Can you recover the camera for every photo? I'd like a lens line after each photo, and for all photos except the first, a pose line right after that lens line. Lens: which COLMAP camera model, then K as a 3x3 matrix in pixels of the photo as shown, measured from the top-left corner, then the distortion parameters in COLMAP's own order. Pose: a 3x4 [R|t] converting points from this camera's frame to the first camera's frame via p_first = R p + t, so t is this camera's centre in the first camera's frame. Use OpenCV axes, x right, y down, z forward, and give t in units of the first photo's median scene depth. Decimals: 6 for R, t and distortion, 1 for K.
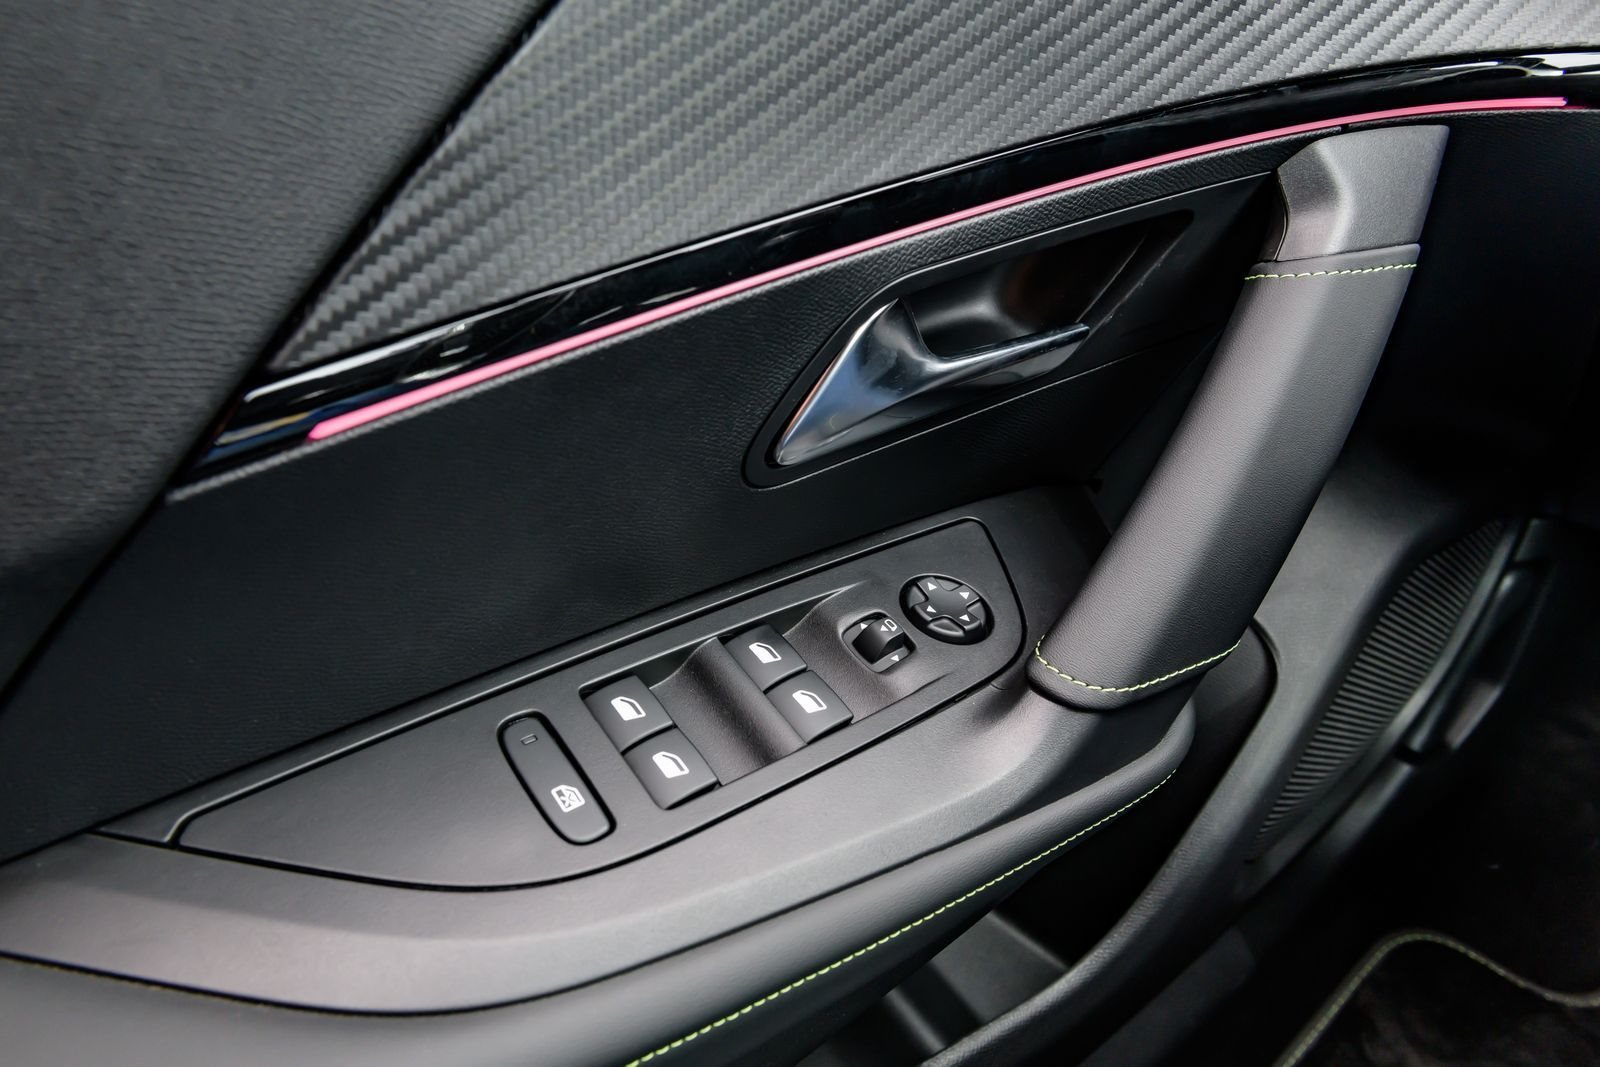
lens RADIAL K [[1172.0, 0, 800.0], [0, 1172.0, 533.5], [0, 0, 1]] dist [-0.001691, -0.001417]
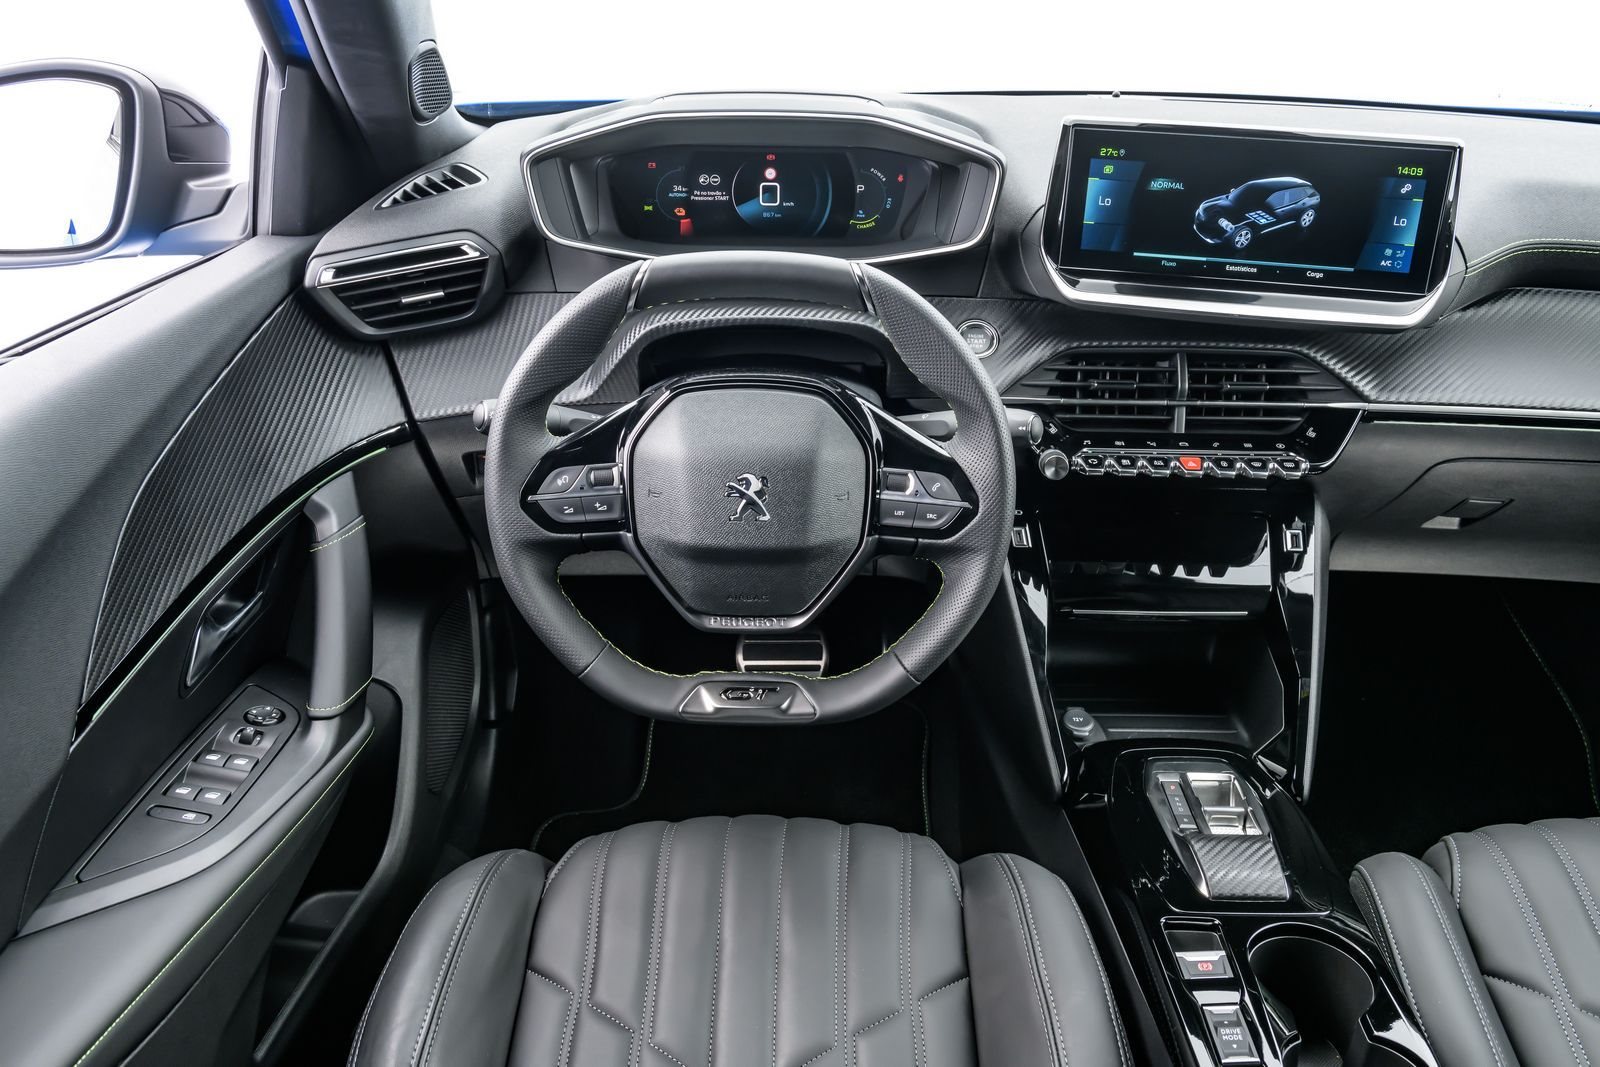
lens RADIAL K [[1323.6, 0, 801.2], [0, 1323.6, 529.9], [0, 0, 1]] dist [-0.019655, -0.006568]
pose [[0.663232, -0.369623, 0.650770, -0.827271], [0.459215, 0.887590, 0.036123, 0.141127], [-0.590969, 0.274886, 0.758415, -1.981307]]
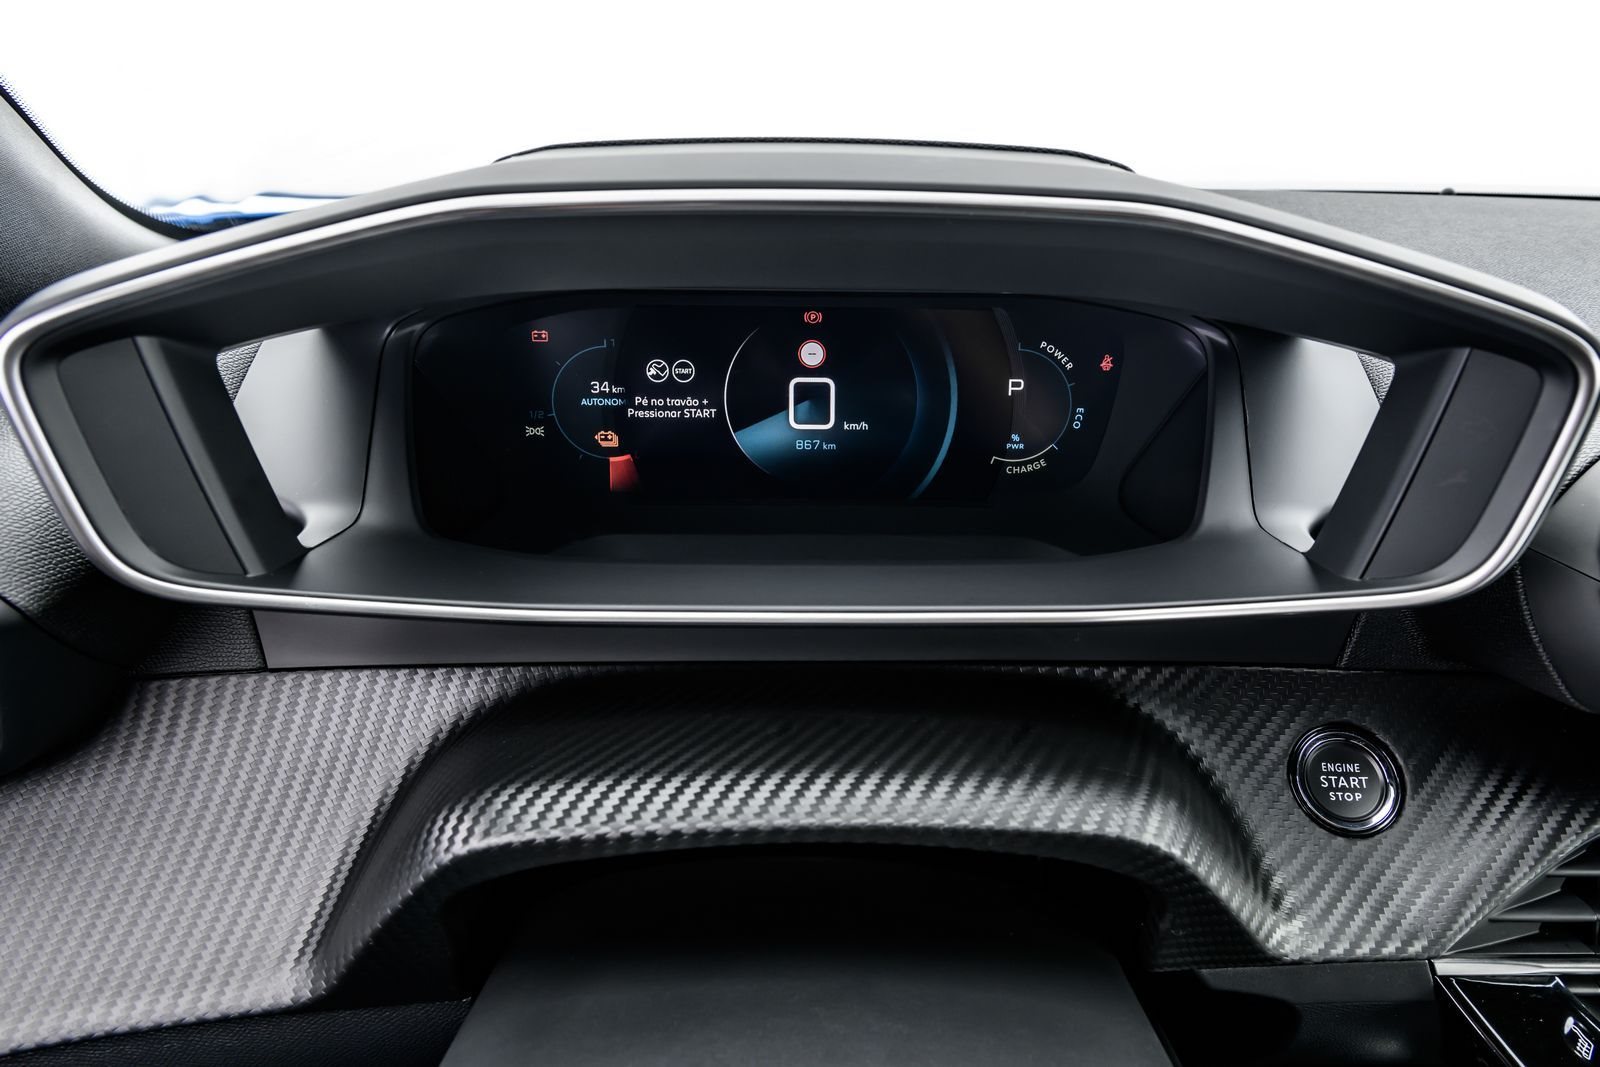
lens RADIAL K [[1115.8, 0, 835.3], [0, 1115.8, 541.2], [0, 0, 1]] dist [-0.003940, -0.000948]
pose [[0.642035, -0.339674, 0.687323, 0.884581], [0.466897, 0.884311, 0.000892, -0.433000], [-0.608110, 0.320336, 0.726352, -0.343239]]
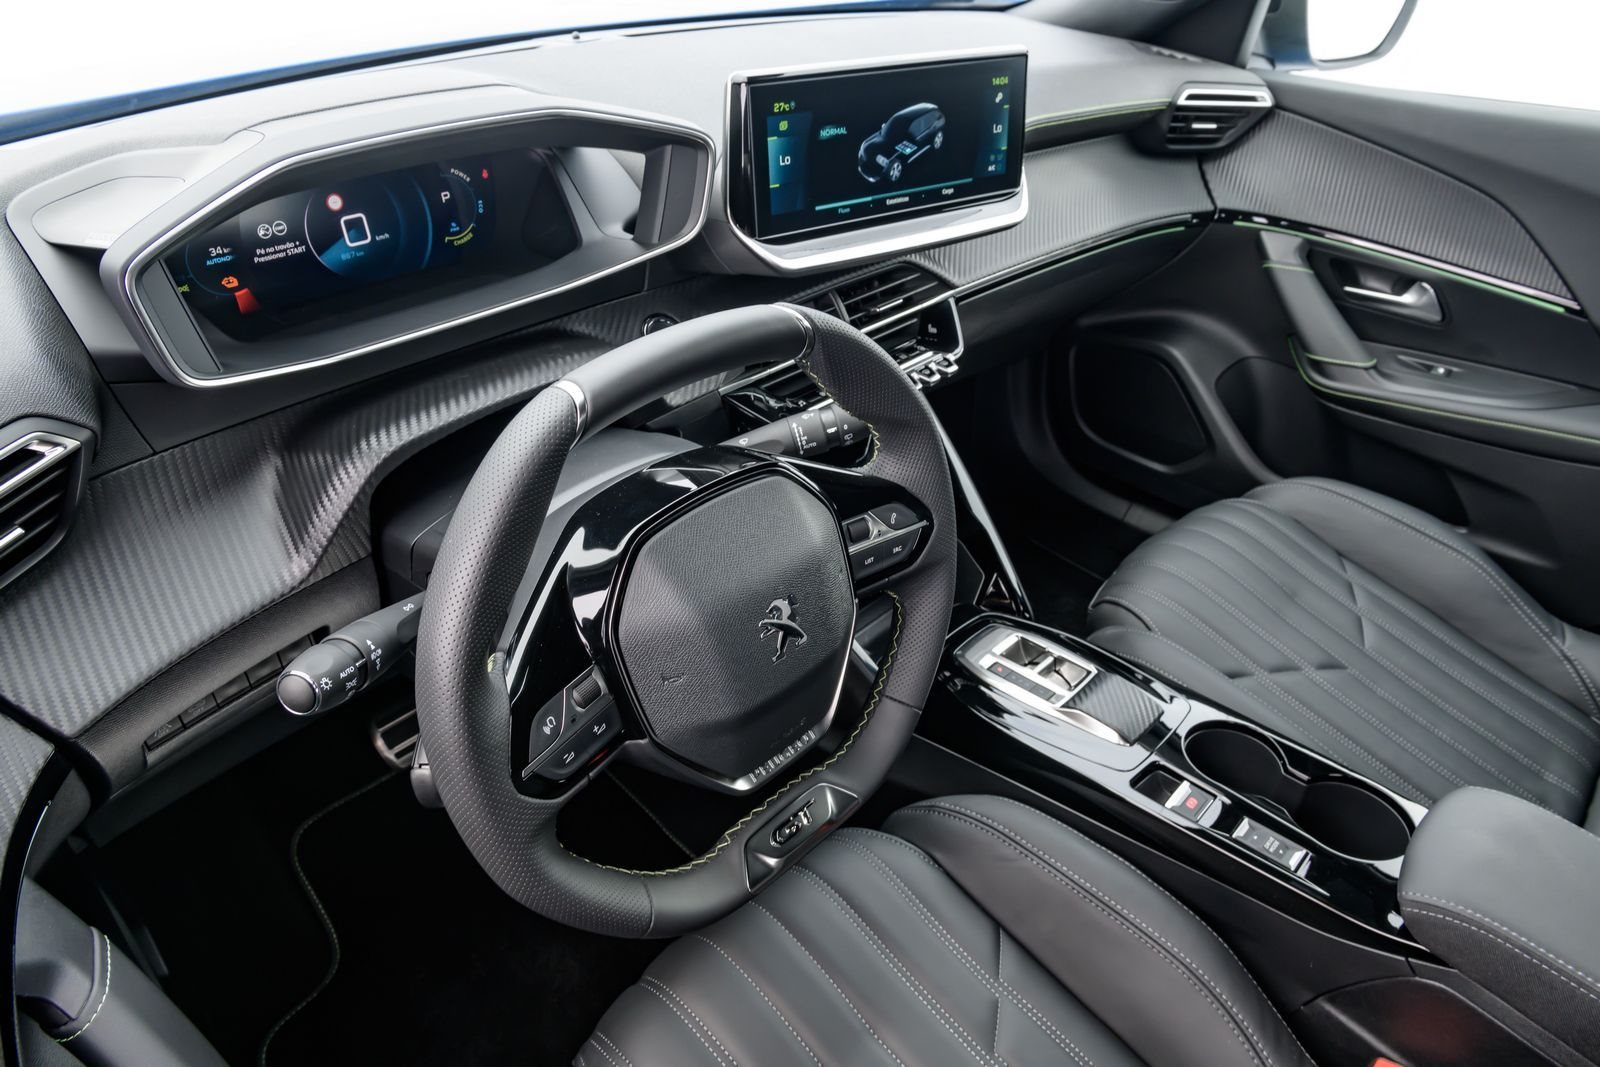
lens RADIAL K [[1053.9, 0, 802.2], [0, 1053.9, 529.5], [0, 0, 1]] dist [-0.007241, -0.001170]
pose [[-0.098118, -0.601856, 0.792555, -0.396284], [0.559692, 0.625137, 0.544011, -0.872410], [-0.822871, 0.496964, 0.275517, -0.490838]]
